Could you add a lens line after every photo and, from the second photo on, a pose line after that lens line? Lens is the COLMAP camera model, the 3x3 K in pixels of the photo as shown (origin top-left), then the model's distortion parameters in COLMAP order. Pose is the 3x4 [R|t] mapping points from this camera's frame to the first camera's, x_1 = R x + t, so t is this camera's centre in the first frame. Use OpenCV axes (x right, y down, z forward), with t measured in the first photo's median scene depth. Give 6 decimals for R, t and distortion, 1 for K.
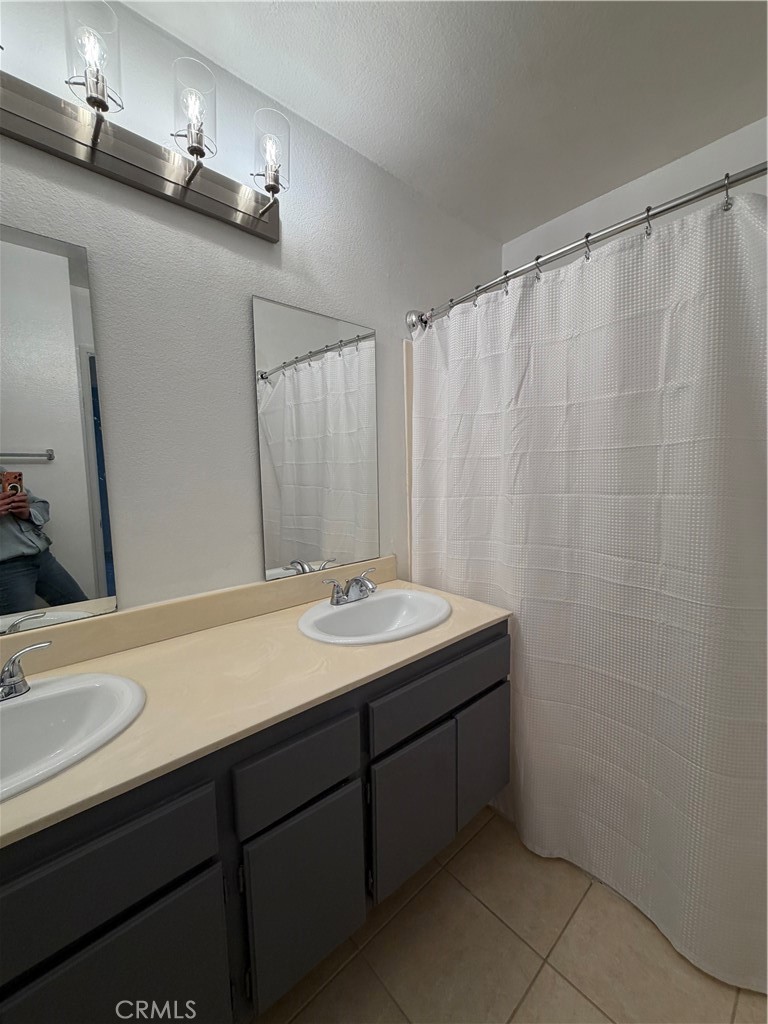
lens RADIAL K [[406.6, 0, 383.8], [0, 406.6, 509.5], [0, 0, 1]] dist [-0.000355, 0.000059]
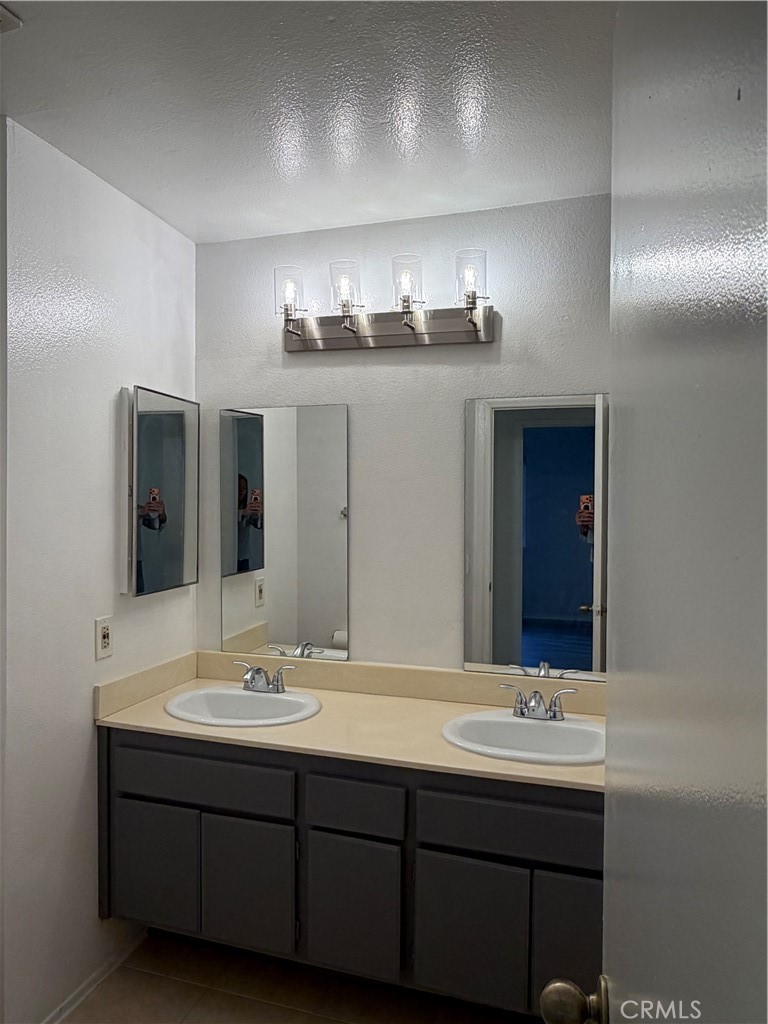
lens RADIAL K [[668.9, 0, 384.0], [0, 668.9, 512.0], [0, 0, 1]] dist [0.001473, 0.000186]
pose [[0.521612, 0.036020, -0.852422, 1.231600], [-0.093009, 0.995555, -0.014845, -0.210205], [0.848098, 0.087026, 0.522643, -0.092074]]
